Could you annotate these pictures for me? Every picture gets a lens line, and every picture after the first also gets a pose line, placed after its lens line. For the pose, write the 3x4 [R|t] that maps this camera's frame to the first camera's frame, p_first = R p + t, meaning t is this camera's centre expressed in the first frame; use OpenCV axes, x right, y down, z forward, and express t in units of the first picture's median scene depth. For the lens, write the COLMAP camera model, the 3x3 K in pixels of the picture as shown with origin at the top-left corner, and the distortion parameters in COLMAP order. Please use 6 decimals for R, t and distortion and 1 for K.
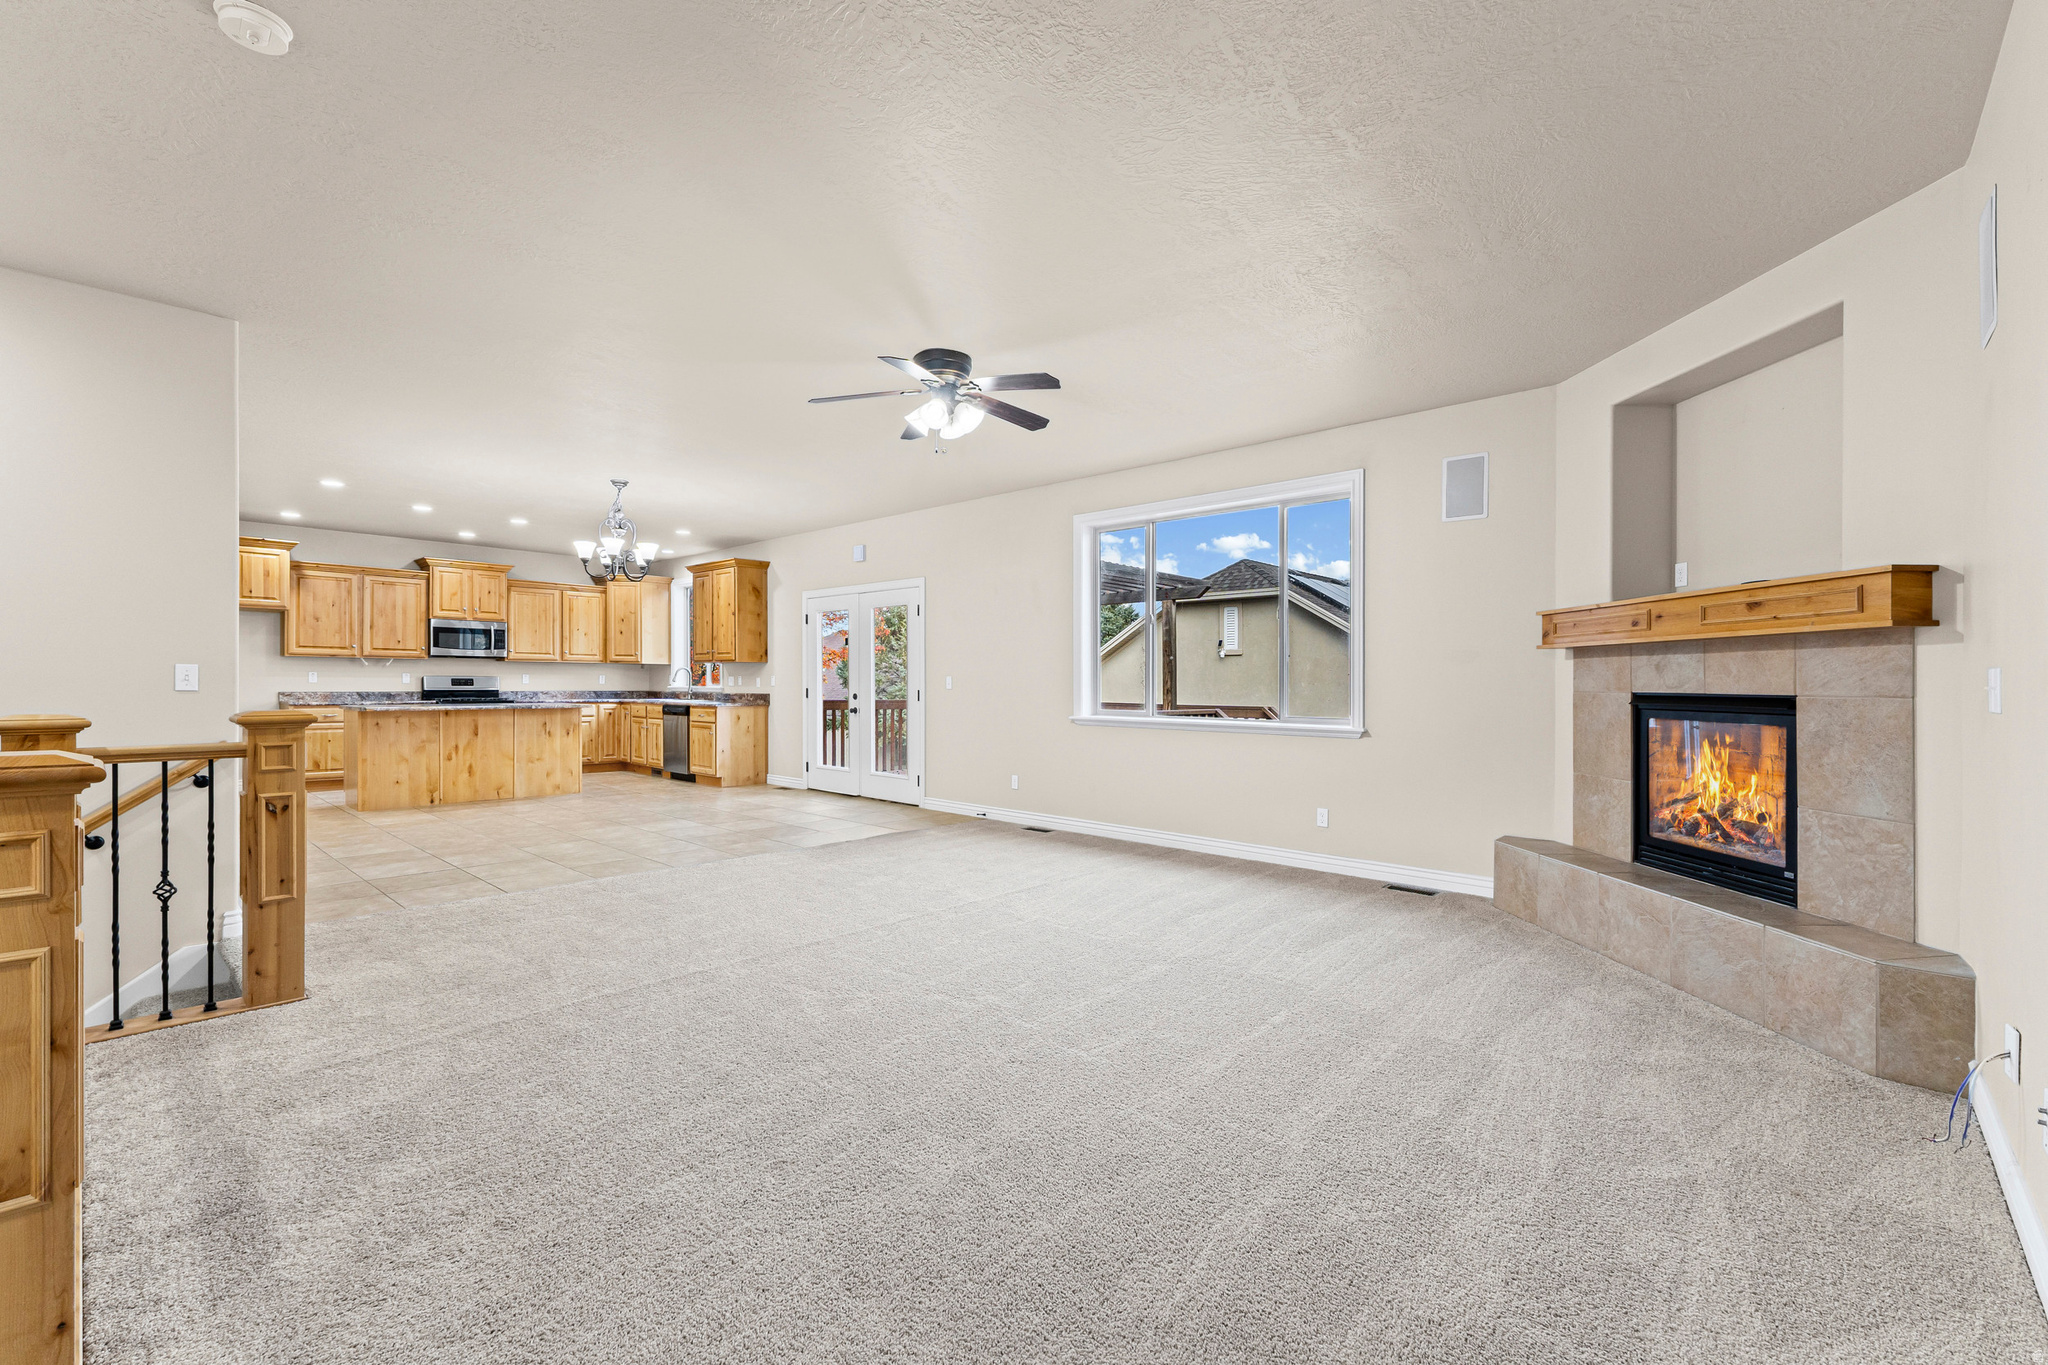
lens RADIAL K [[863.2, 0, 1035.6], [0, 863.2, 689.0], [0, 0, 1]] dist [0.005531, 0.000065]
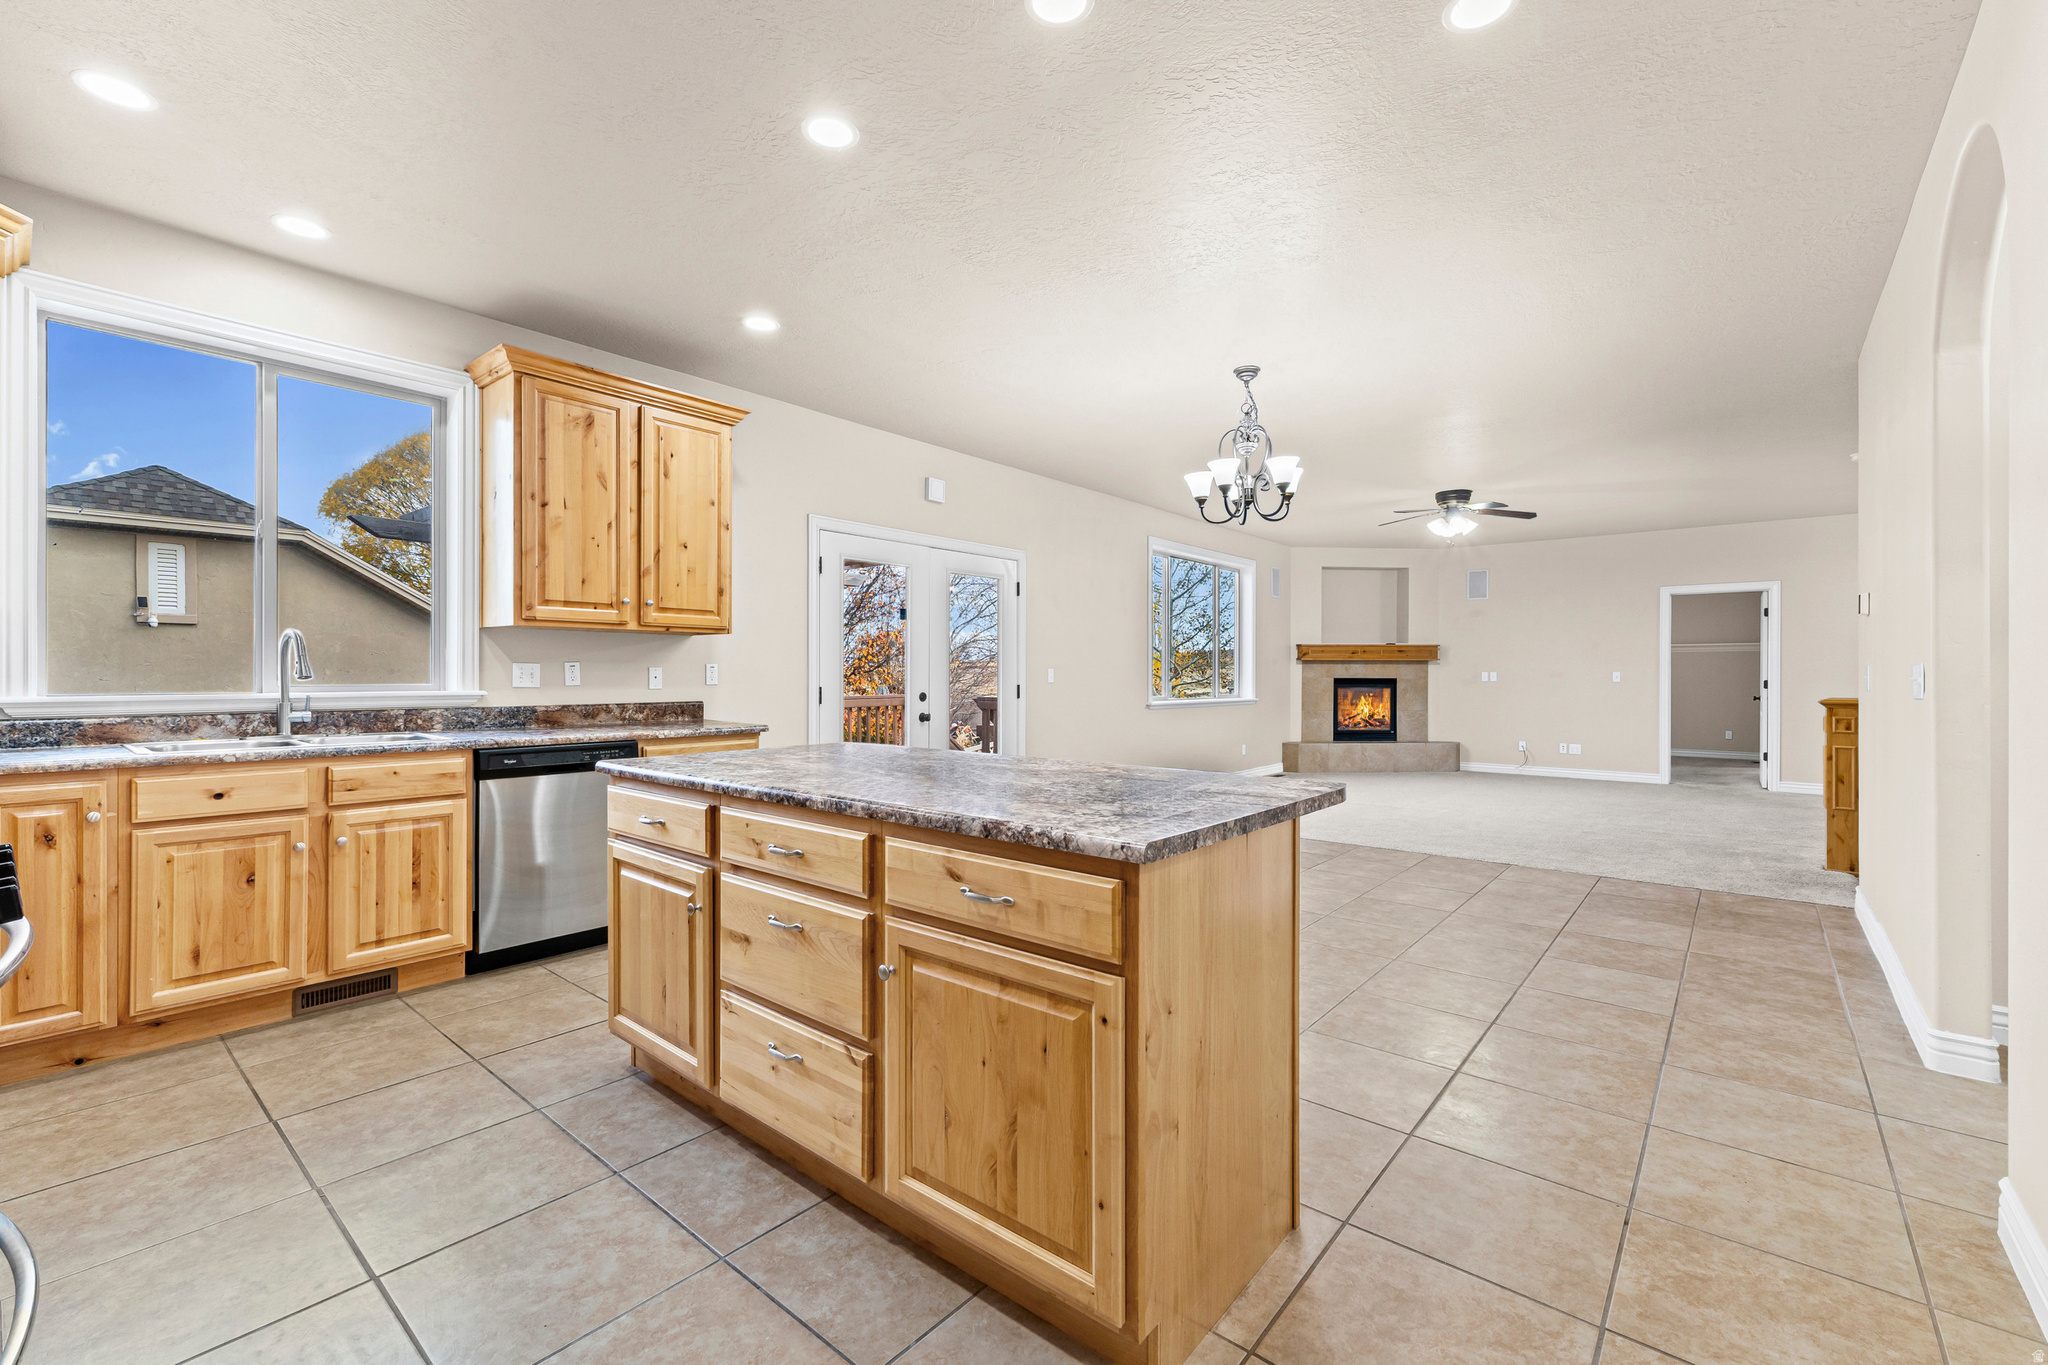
lens RADIAL K [[858.4, 0, 1030.4], [0, 858.4, 676.2], [0, 0, 1]] dist [0.007690, -0.000280]
pose [[-0.041447, -0.009456, 0.999096, -0.807849], [0.002733, 0.999950, 0.009577, -0.012653], [-0.999137, 0.003127, -0.041419, 0.858710]]
